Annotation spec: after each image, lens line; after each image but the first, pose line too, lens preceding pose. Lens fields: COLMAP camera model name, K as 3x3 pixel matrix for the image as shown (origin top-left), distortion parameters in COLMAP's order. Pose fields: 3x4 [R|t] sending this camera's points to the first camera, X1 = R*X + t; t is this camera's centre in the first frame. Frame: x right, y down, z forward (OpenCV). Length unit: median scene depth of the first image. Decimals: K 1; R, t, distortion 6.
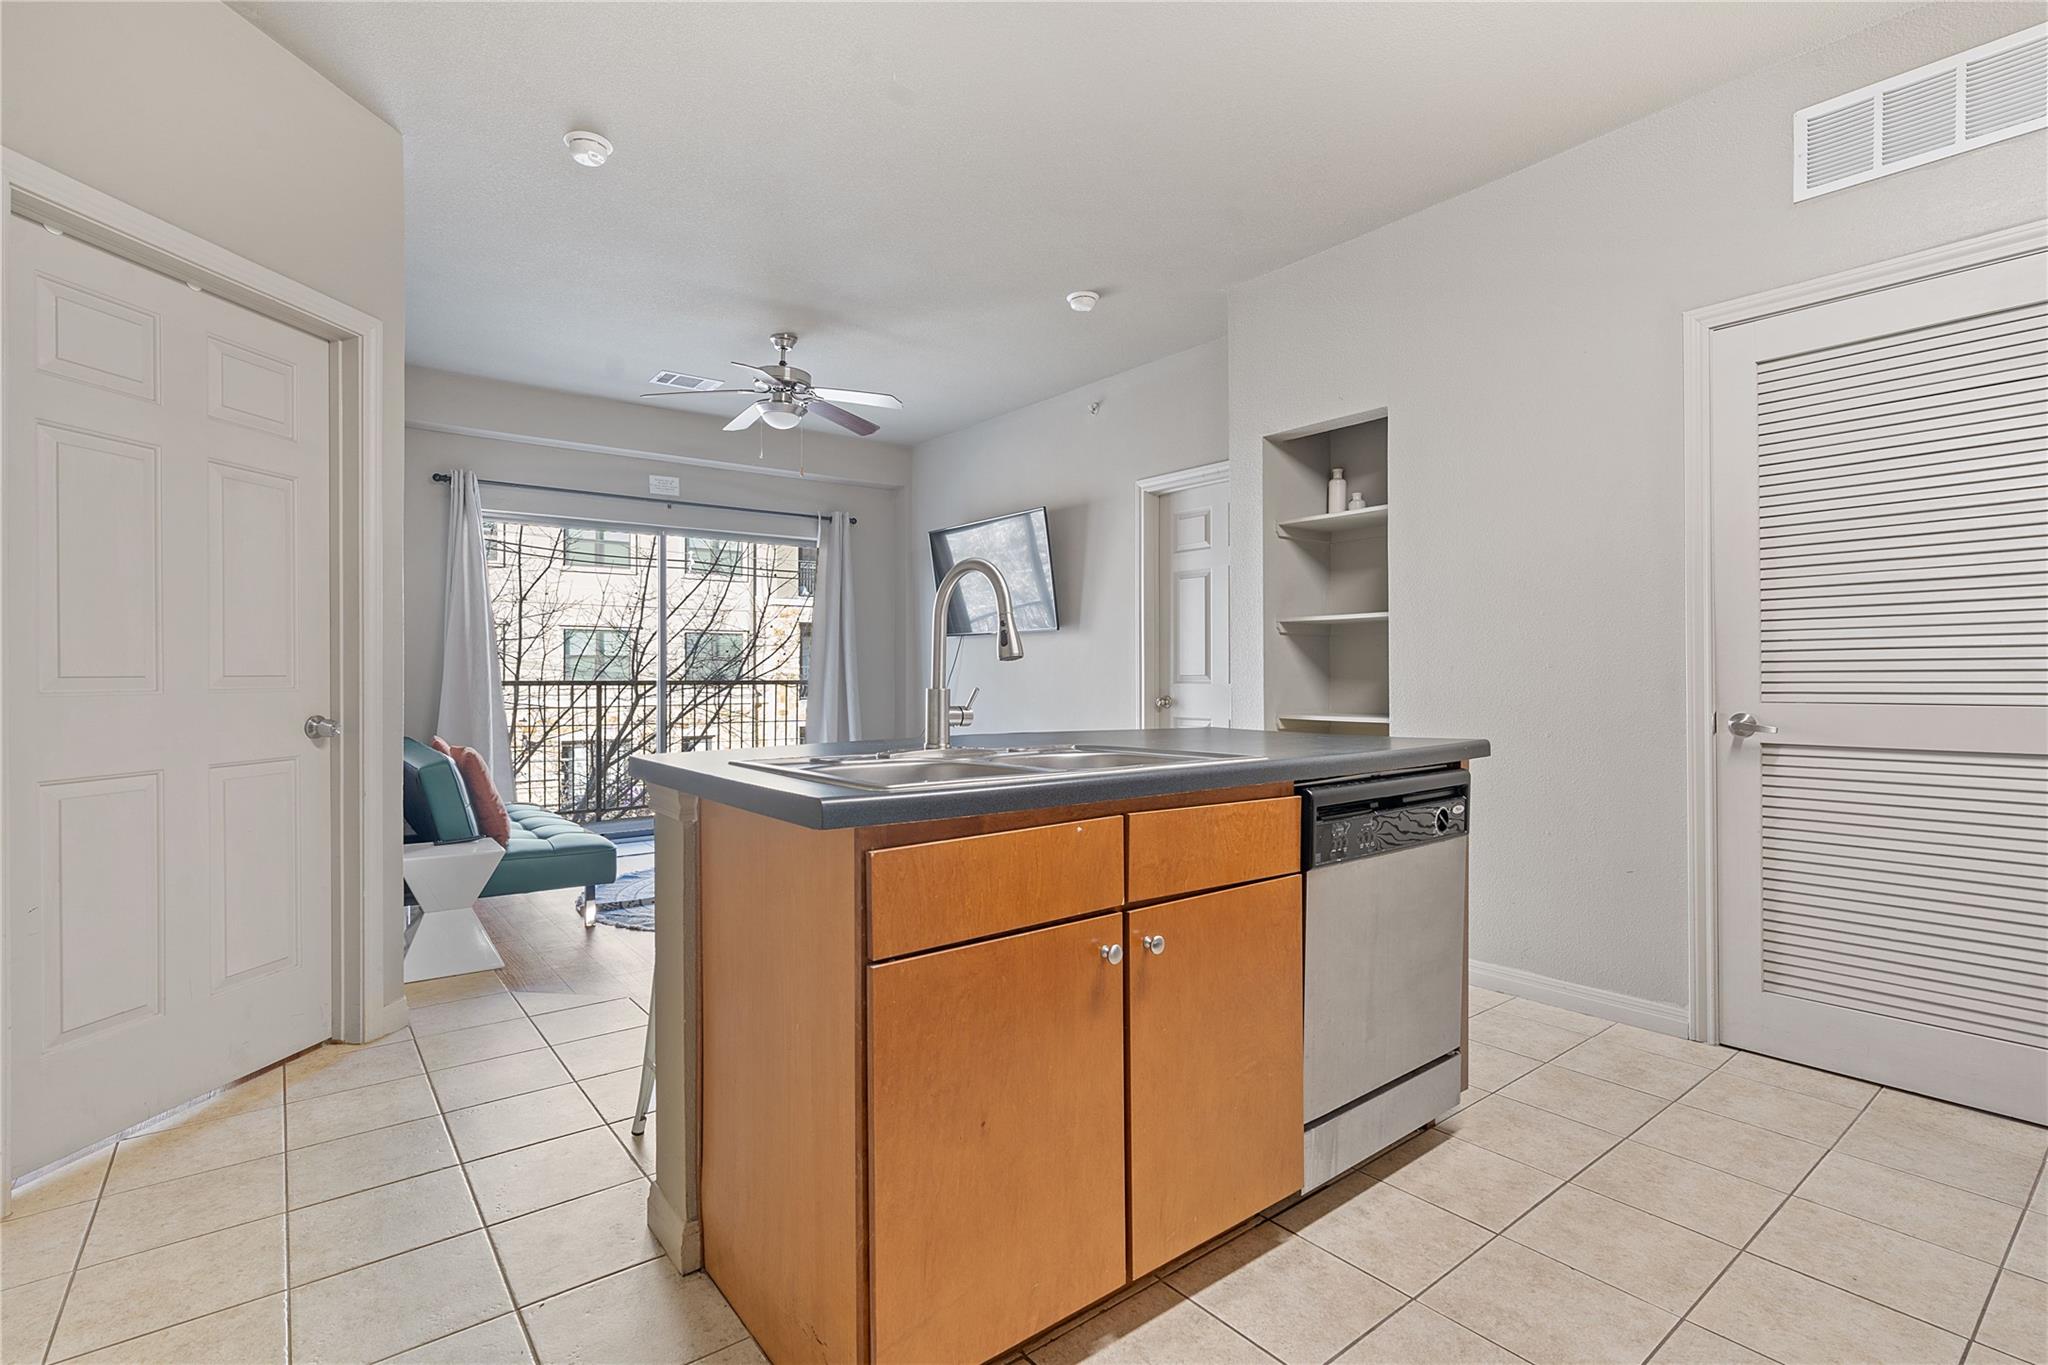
lens RADIAL K [[957.4, 0, 1024.2], [0, 957.4, 672.9], [0, 0, 1]] dist [-0.007932, 0.000402]
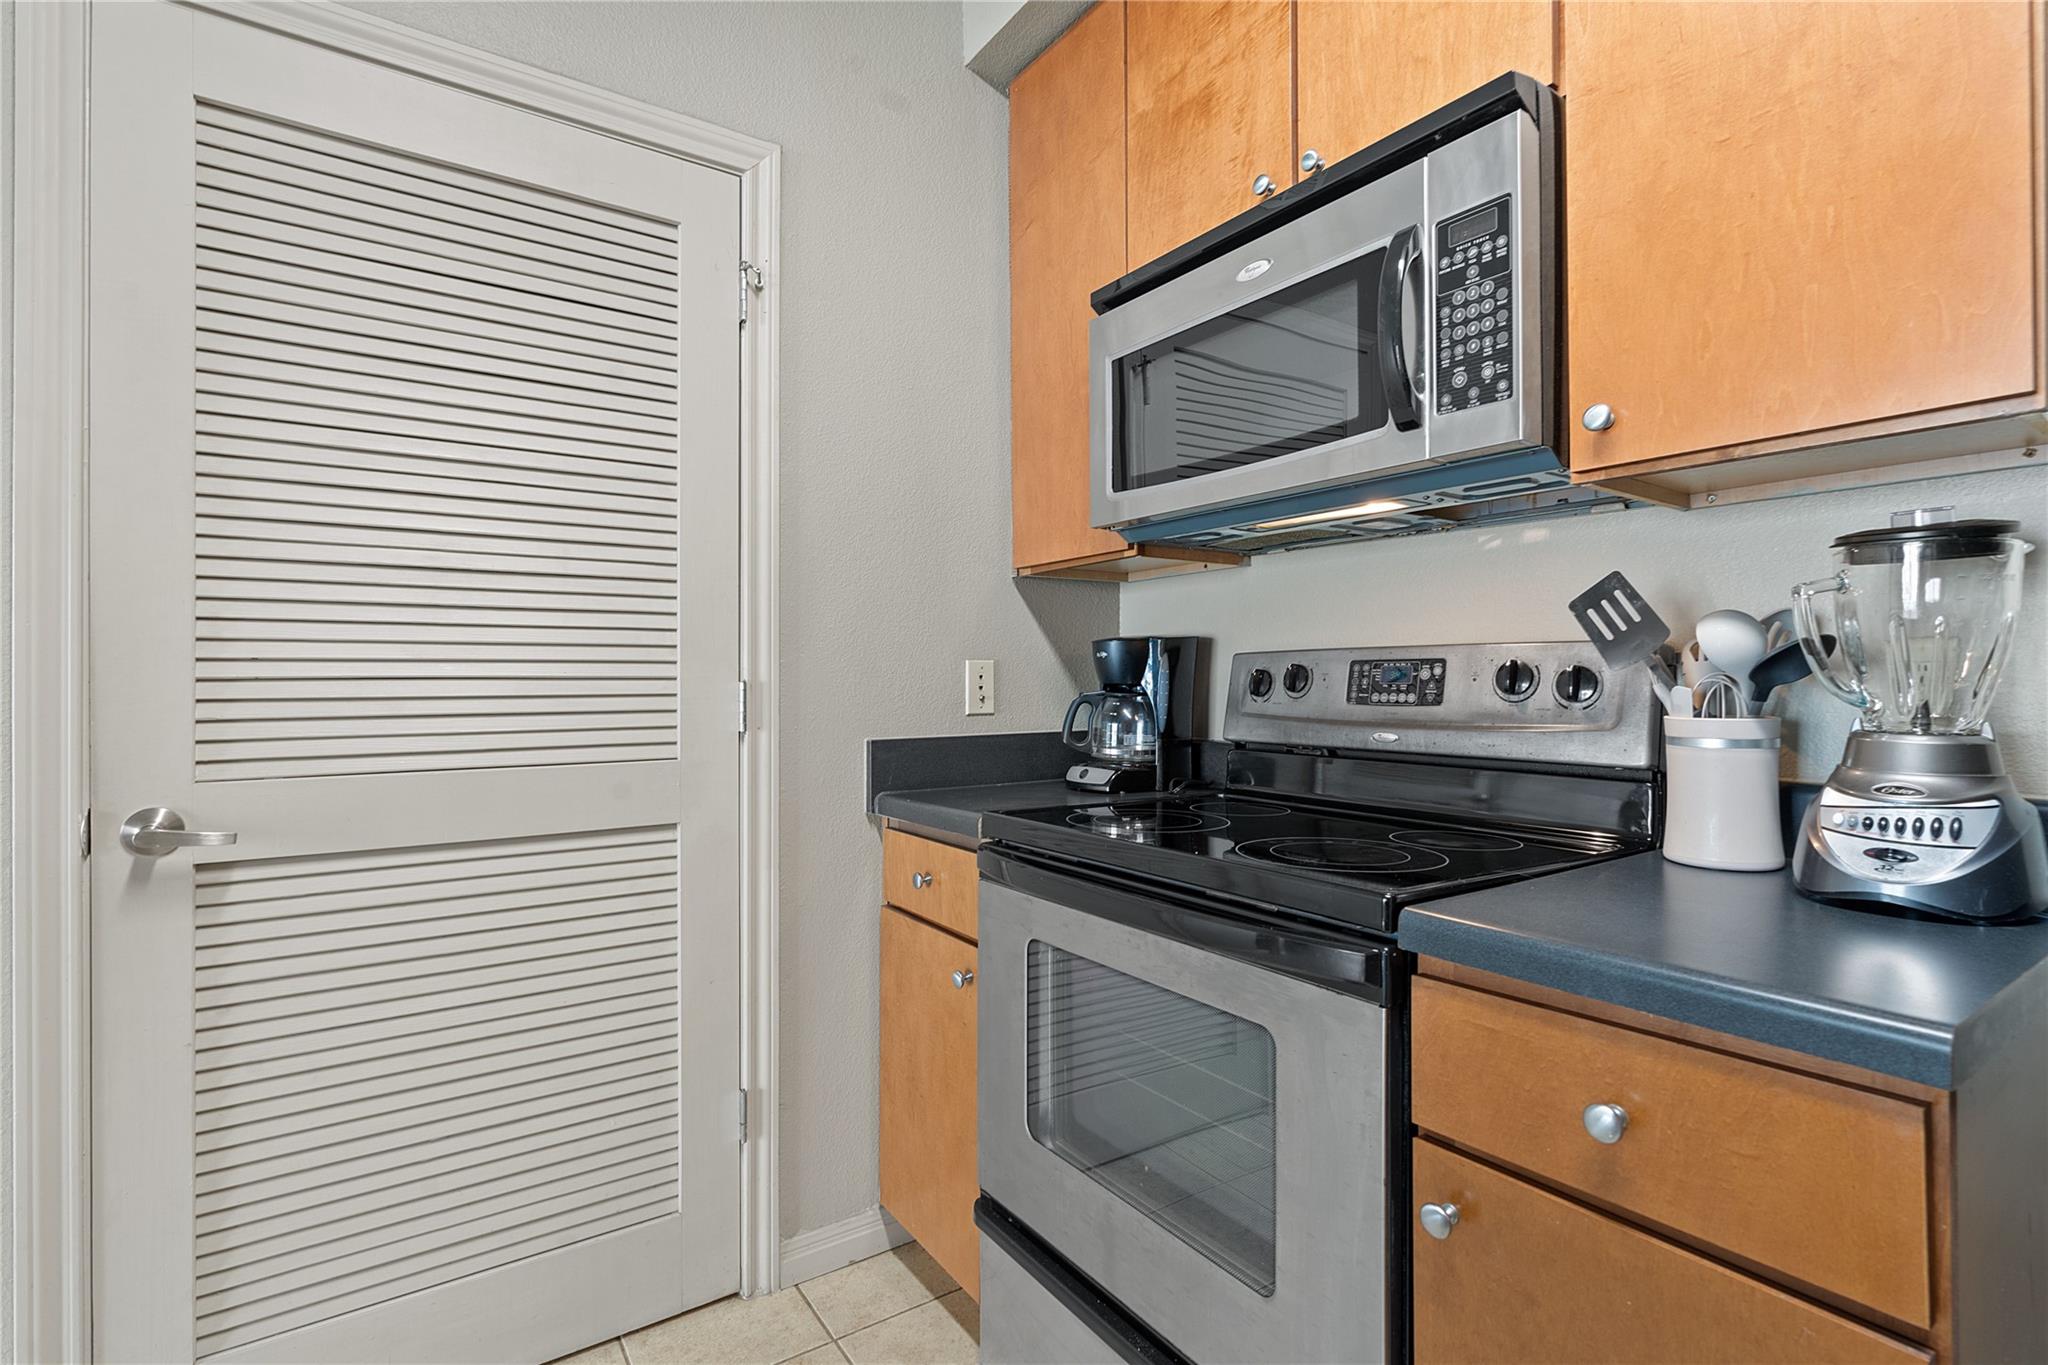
lens RADIAL K [[959.2, 0, 1018.3], [0, 959.2, 678.2], [0, 0, 1]] dist [-0.002416, -0.000107]
pose [[0.066688, 0.004255, 0.997765, 0.193599], [-0.001969, 0.999990, -0.004133, -0.014192], [-0.997772, -0.001689, 0.066696, 0.343456]]
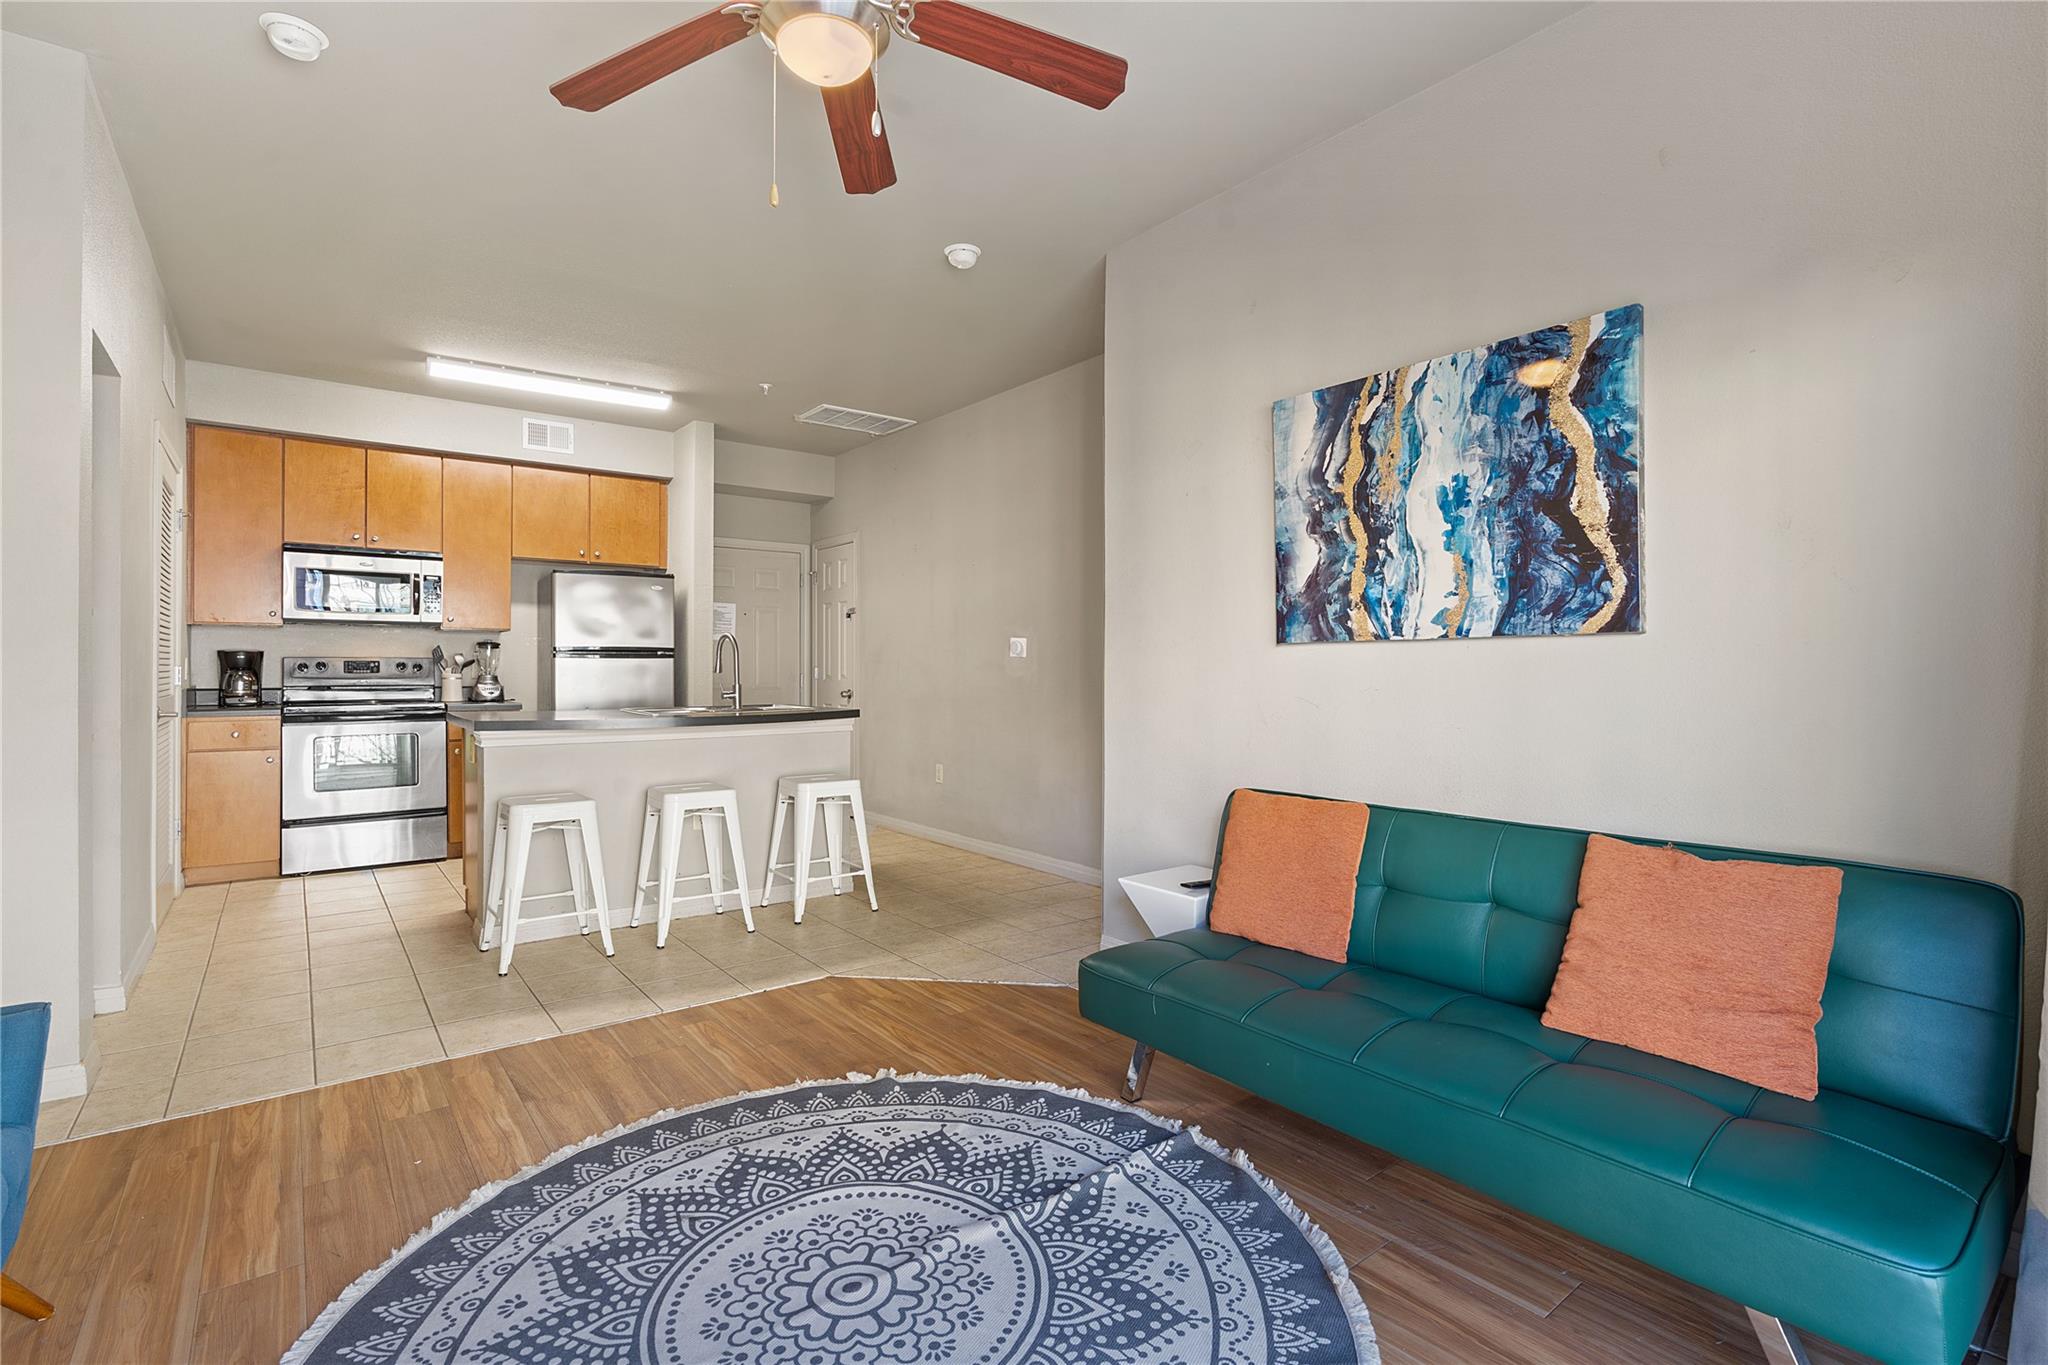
lens RADIAL K [[947.5, 0, 1018.0], [0, 947.5, 666.0], [0, 0, 1]] dist [-0.004782, -0.000637]
pose [[-0.999975, 0.002400, 0.006630, -0.384450], [0.002369, 0.999987, -0.004617, -0.007162], [-0.006641, -0.004601, -0.999967, 1.589378]]
